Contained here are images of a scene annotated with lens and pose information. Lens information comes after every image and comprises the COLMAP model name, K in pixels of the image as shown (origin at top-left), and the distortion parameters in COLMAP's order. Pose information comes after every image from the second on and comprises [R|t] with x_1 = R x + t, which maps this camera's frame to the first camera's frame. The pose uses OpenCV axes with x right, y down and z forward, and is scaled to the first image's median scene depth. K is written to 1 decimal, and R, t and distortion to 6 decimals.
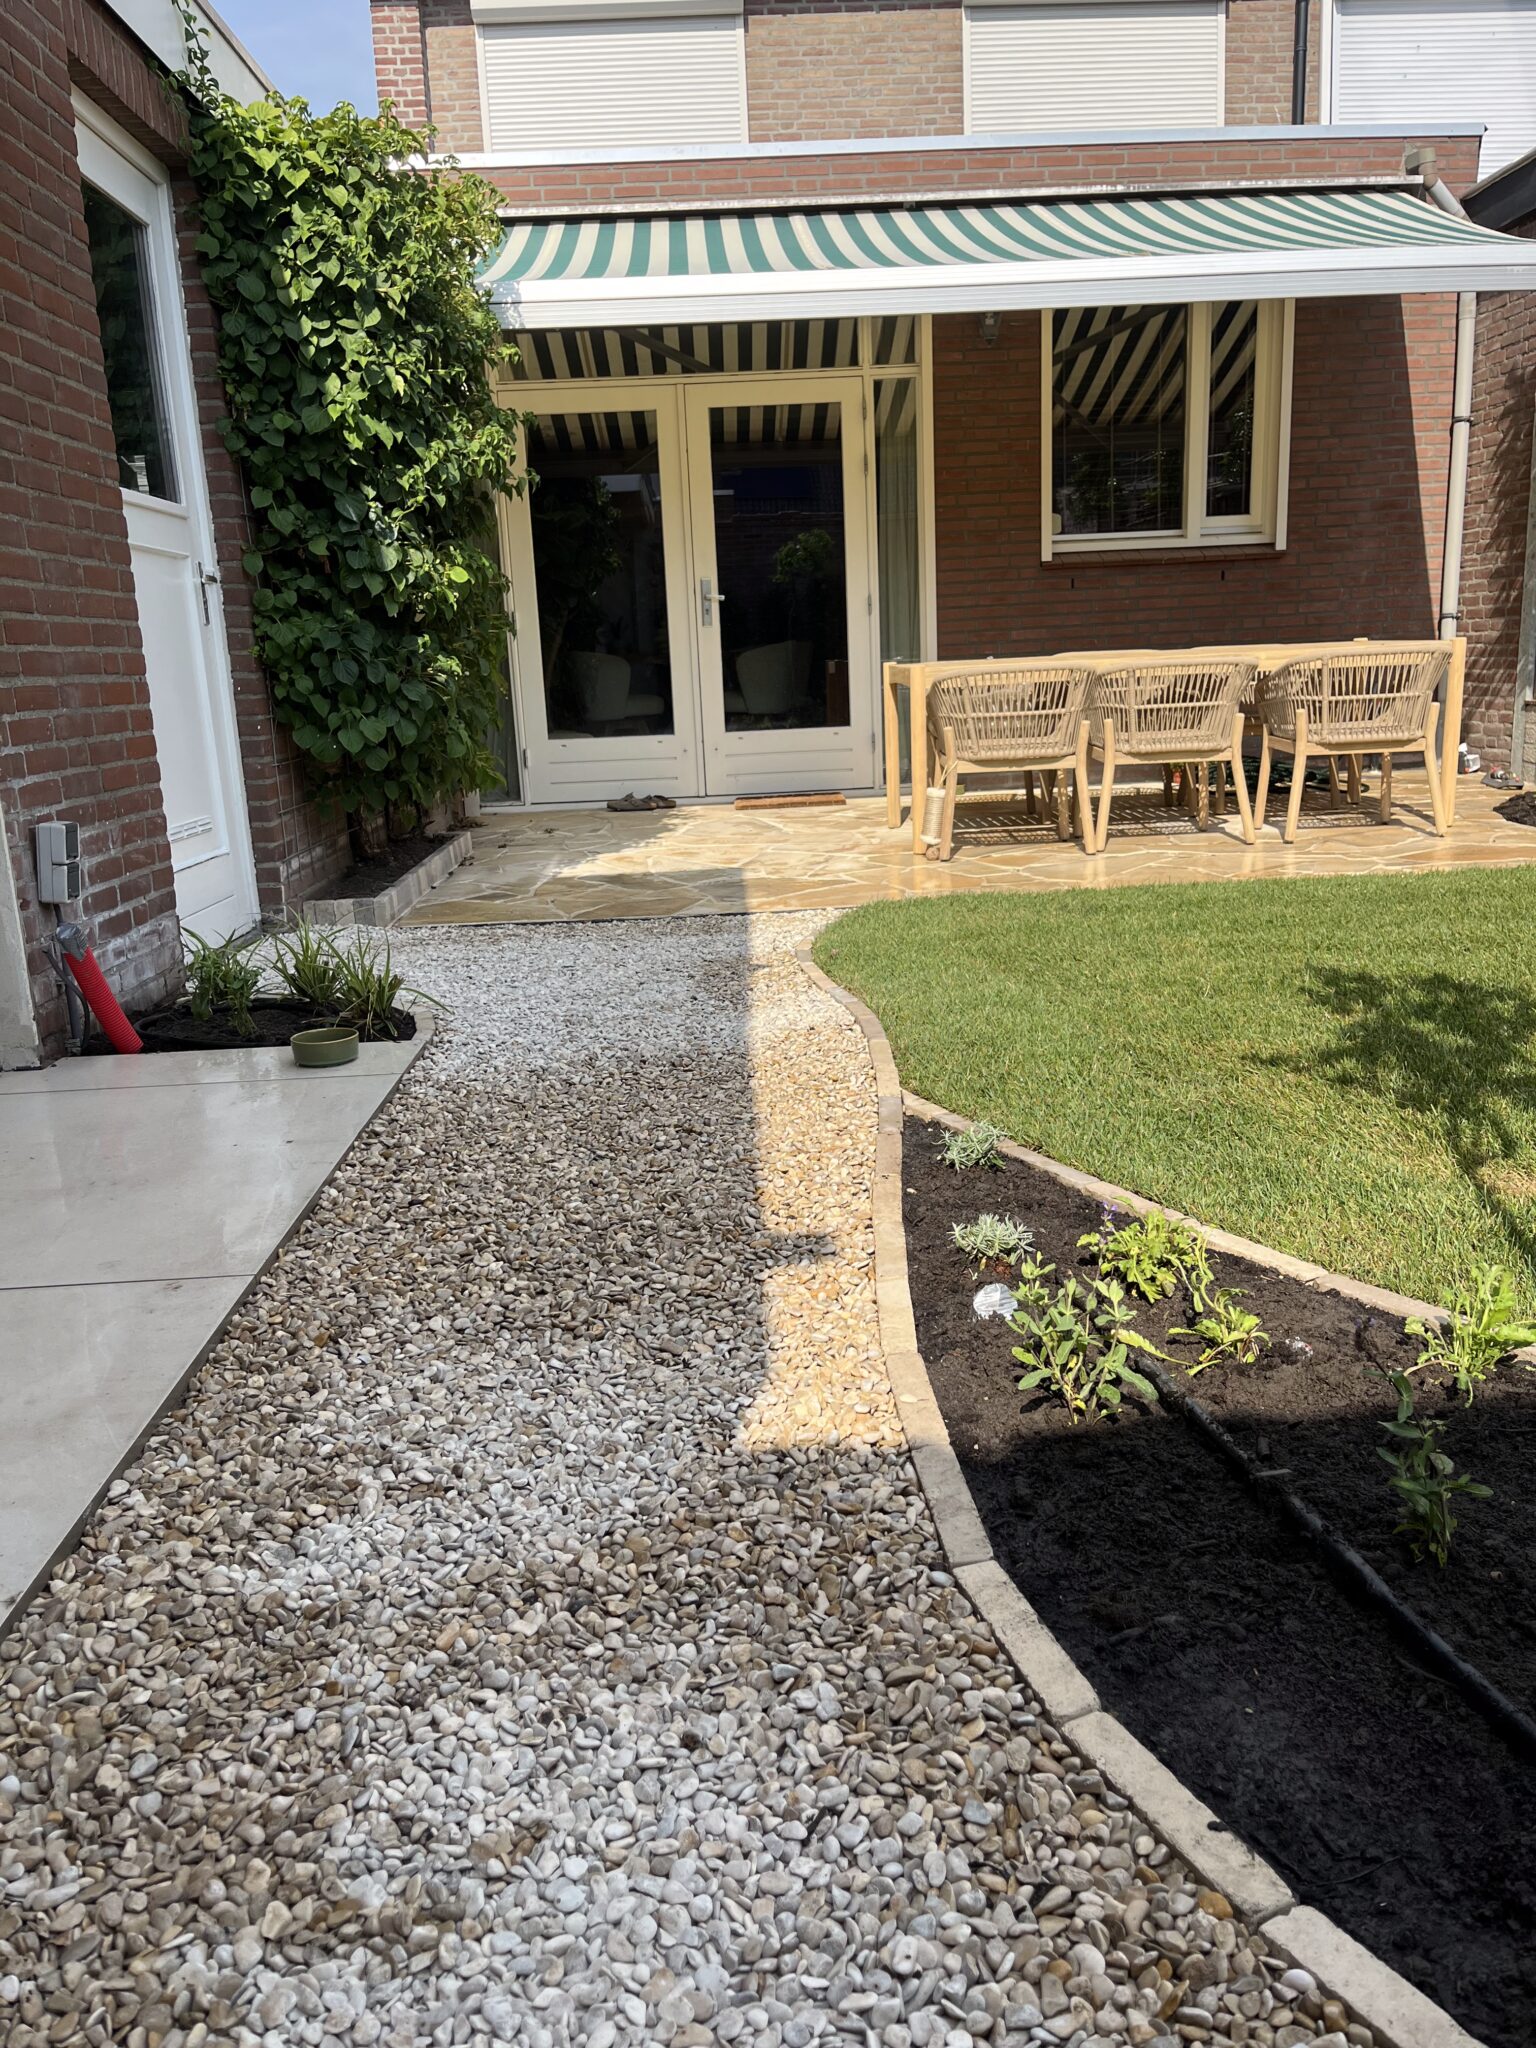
lens RADIAL K [[1552.8, 0, 763.6], [0, 1552.8, 1024.1], [0, 0, 1]] dist [0.063693, -0.091260]
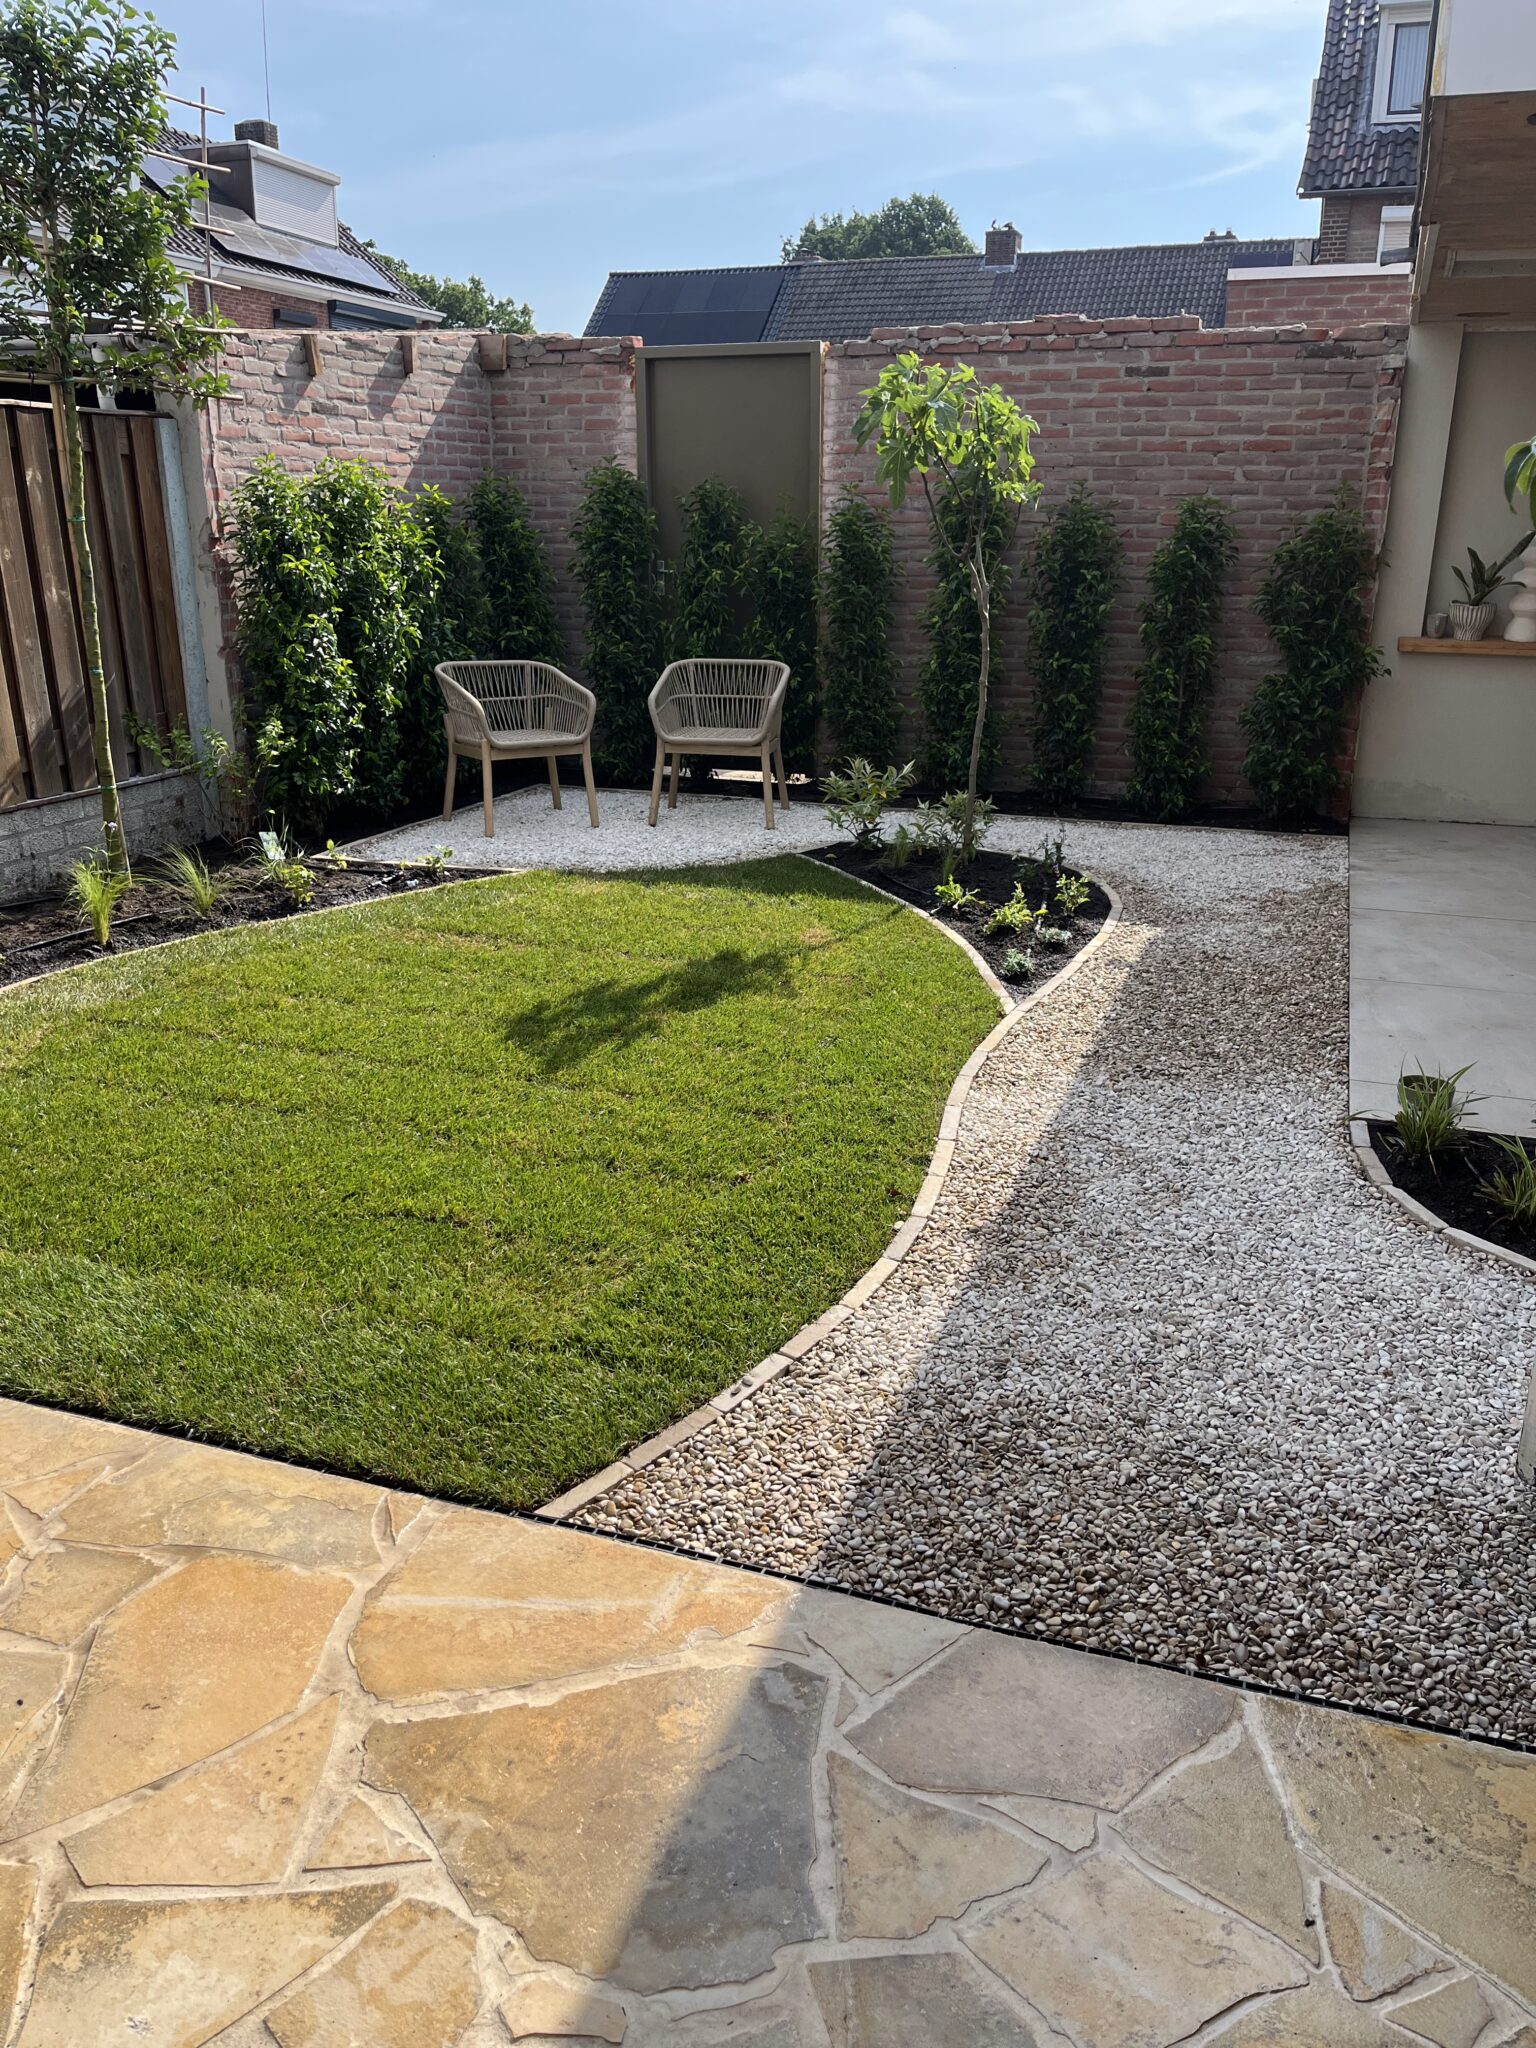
lens RADIAL K [[1552.8, 0, 768.2], [0, 1552.8, 1024.8], [0, 0, 1]] dist [0.063693, -0.091260]
pose [[-0.928864, -0.077882, 0.362140, -0.098484], [0.118171, 0.864261, 0.488967, -0.283342], [-0.351065, 0.496978, -0.793578, 0.868110]]
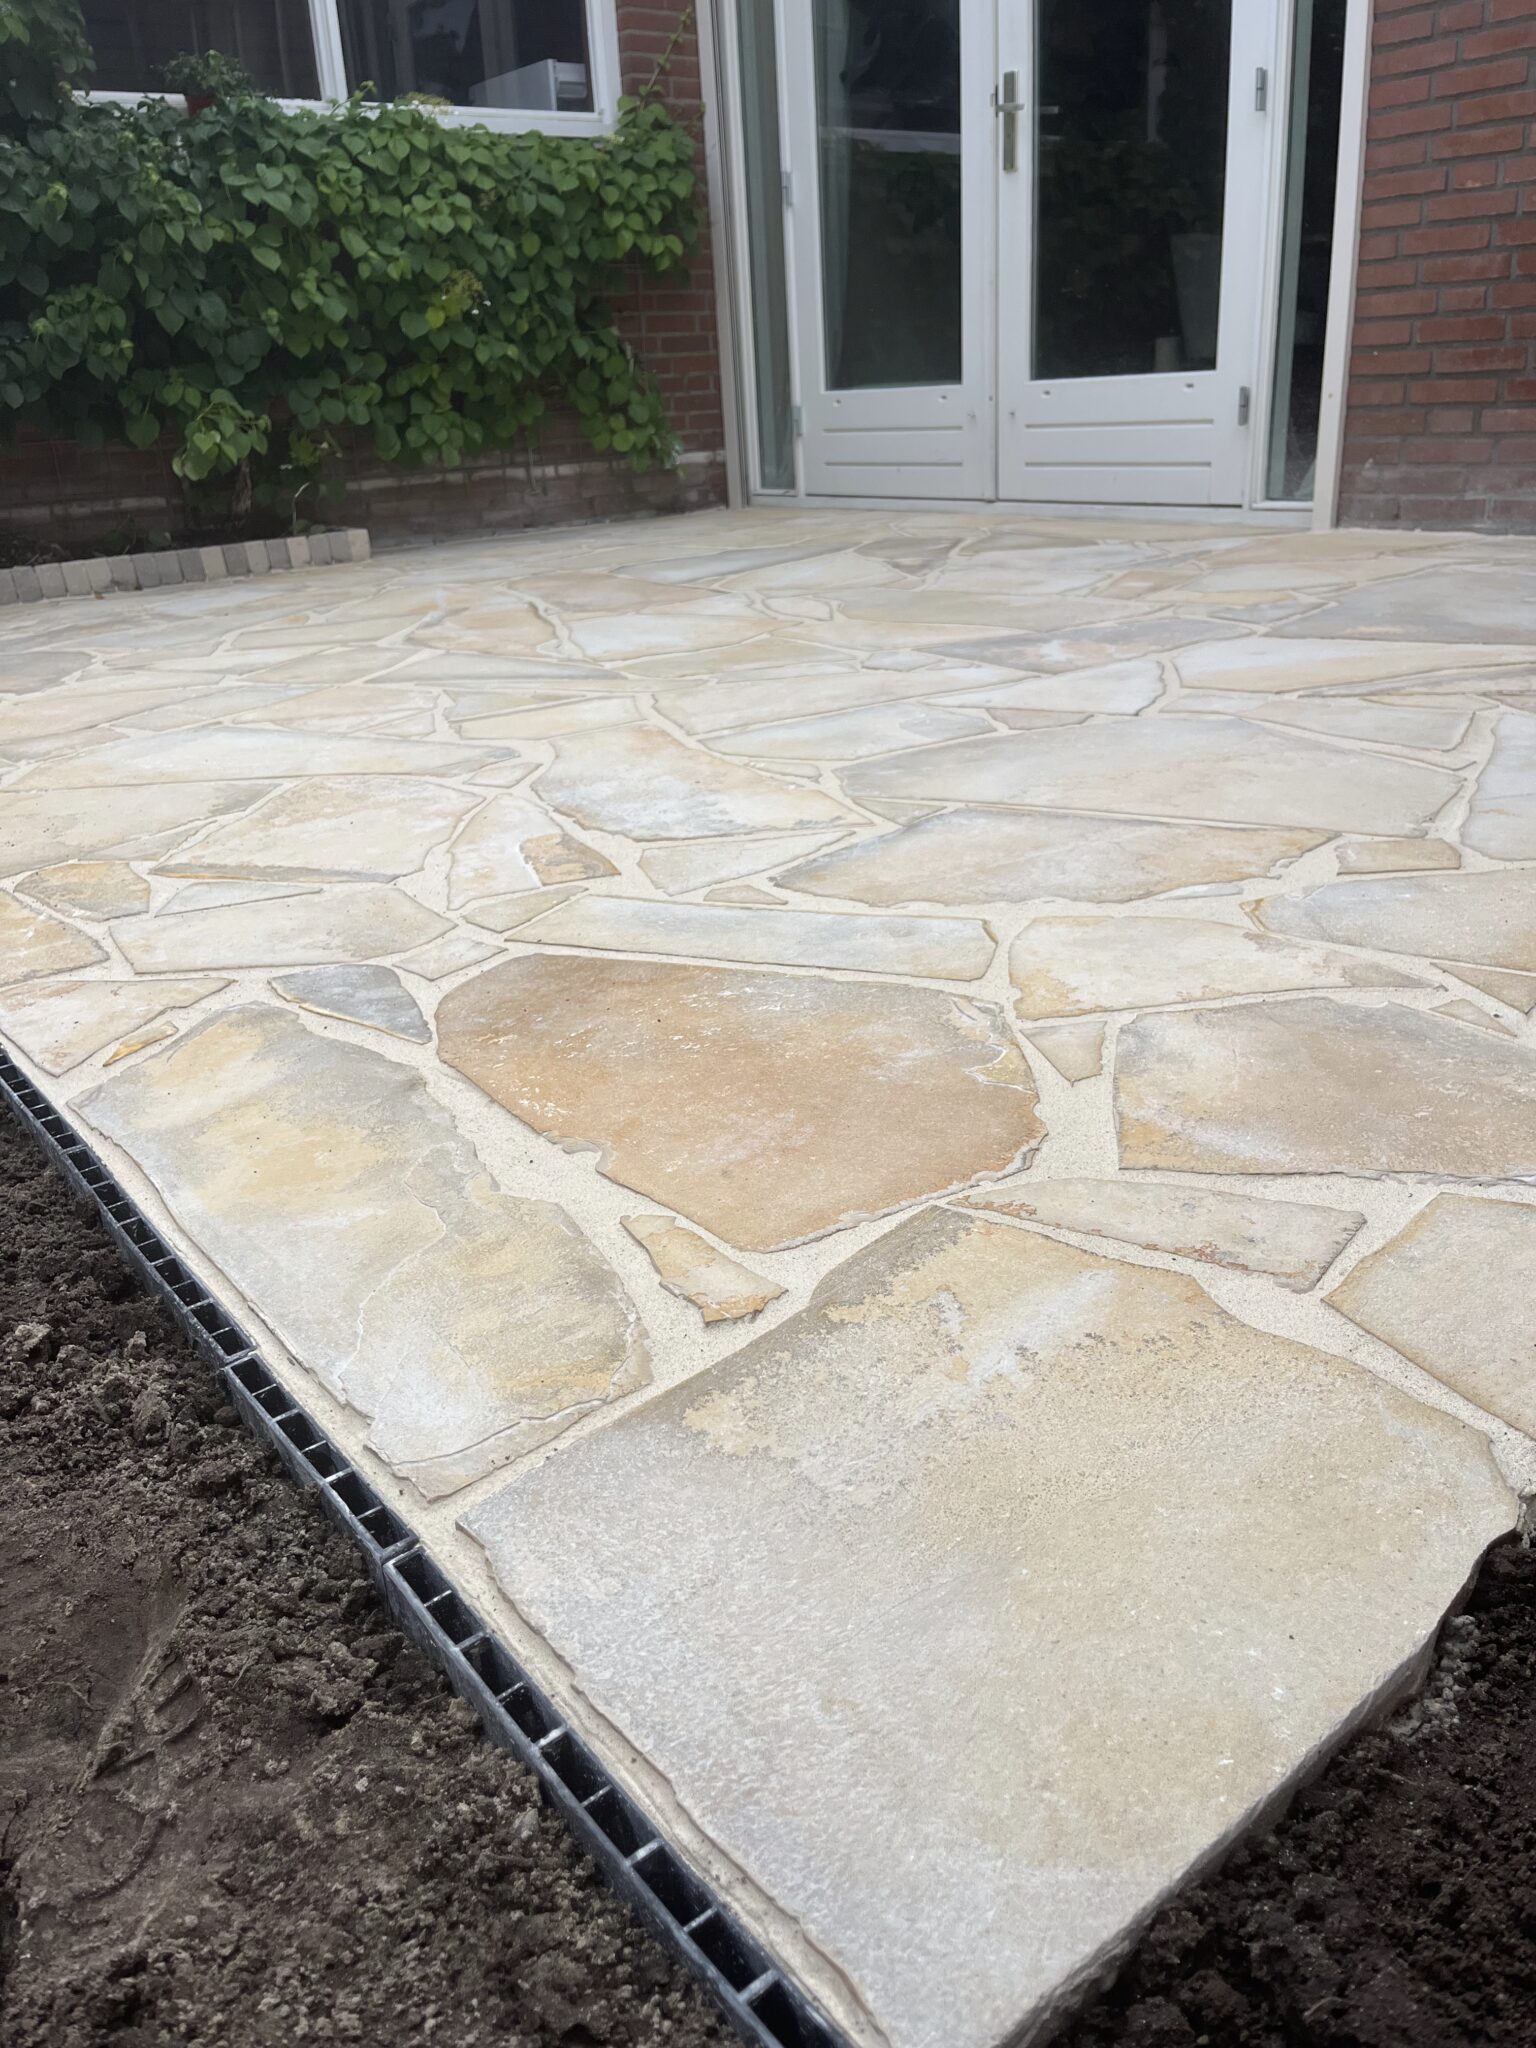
lens RADIAL K [[1552.8, 0, 768.6], [0, 1552.8, 1044.9], [0, 0, 1]] dist [0.063693, -0.091260]
pose [[0.583931, 0.327048, -0.743011, 0.456503], [-0.158866, 0.943599, 0.290487, -0.127078], [0.796107, -0.051585, 0.602953, 0.655167]]
